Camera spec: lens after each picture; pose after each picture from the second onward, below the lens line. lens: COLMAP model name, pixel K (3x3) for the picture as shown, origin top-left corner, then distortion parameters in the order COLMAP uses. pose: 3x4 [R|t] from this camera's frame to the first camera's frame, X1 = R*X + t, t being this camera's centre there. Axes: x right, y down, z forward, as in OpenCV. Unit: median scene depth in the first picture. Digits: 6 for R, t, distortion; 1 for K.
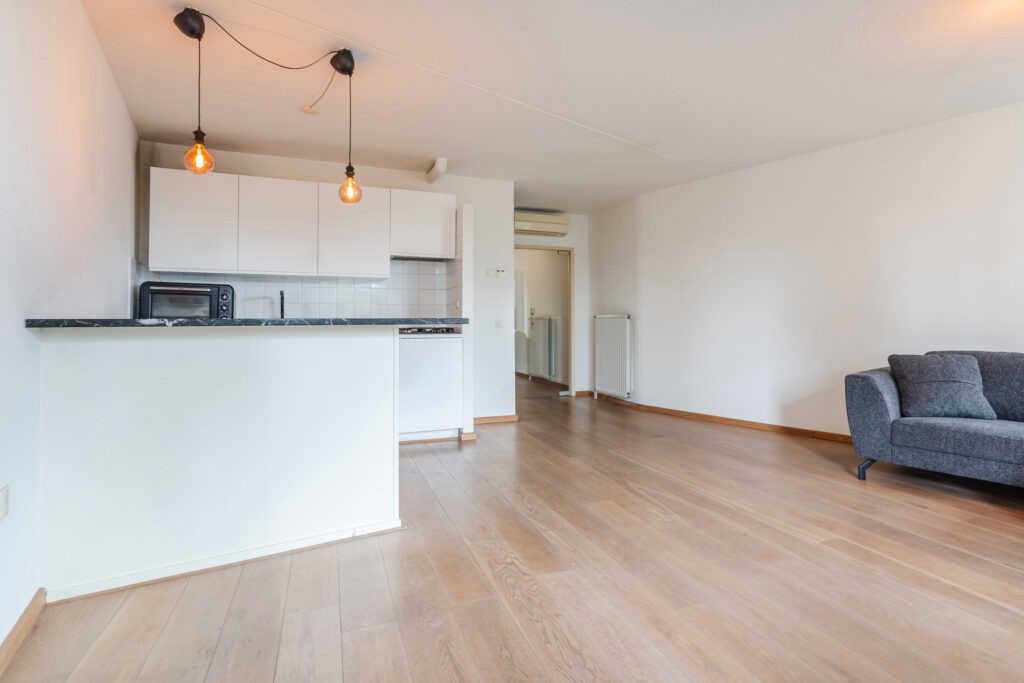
lens RADIAL K [[500.1, 0, 508.1], [0, 500.1, 314.7], [0, 0, 1]] dist [0.000648, -0.000006]
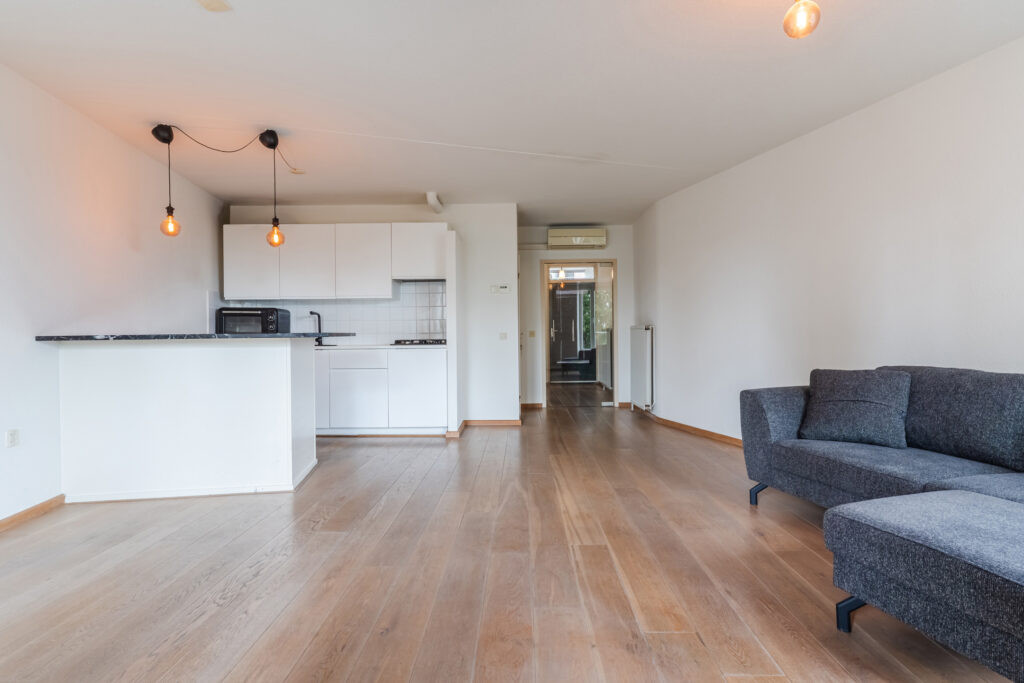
lens RADIAL K [[494.3, 0, 511.0], [0, 494.3, 338.4], [0, 0, 1]] dist [0.000772, -0.000275]
pose [[0.931843, -0.003459, -0.362846, 0.657683], [0.012485, 0.999668, 0.022534, -0.000462], [0.362648, -0.025529, 0.931576, 0.000163]]
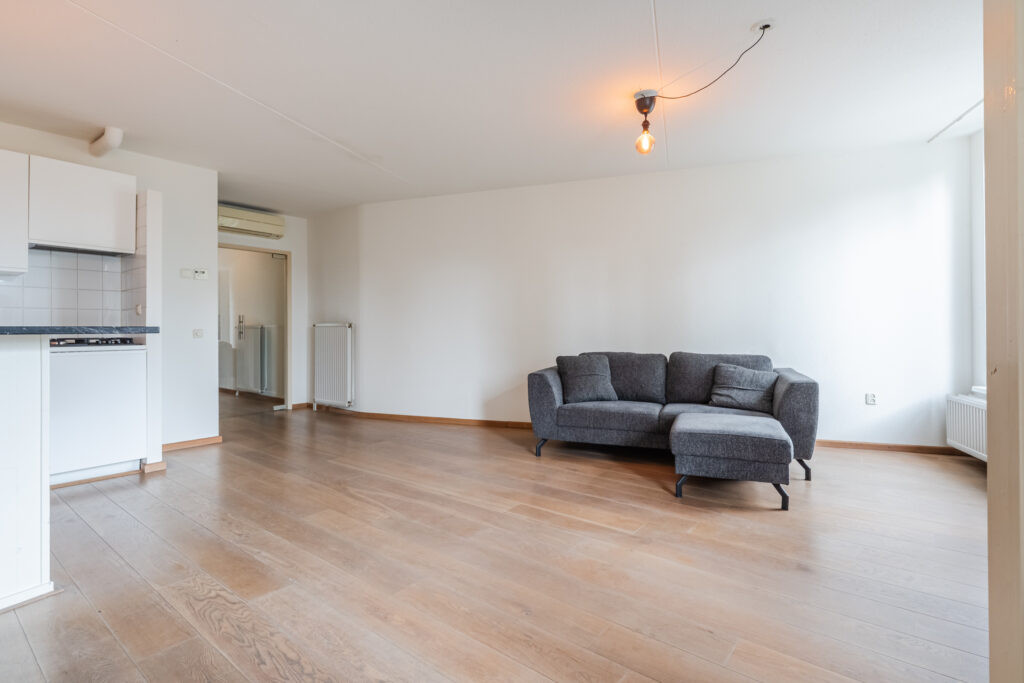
lens RADIAL K [[498.0, 0, 508.6], [0, 498.0, 328.5], [0, 0, 1]] dist [0.001097, 0.000183]
pose [[0.855602, 0.002348, 0.517629, -0.006605], [-0.007411, 0.999943, 0.007714, -0.000682], [-0.517582, -0.010437, 0.855570, -0.032211]]
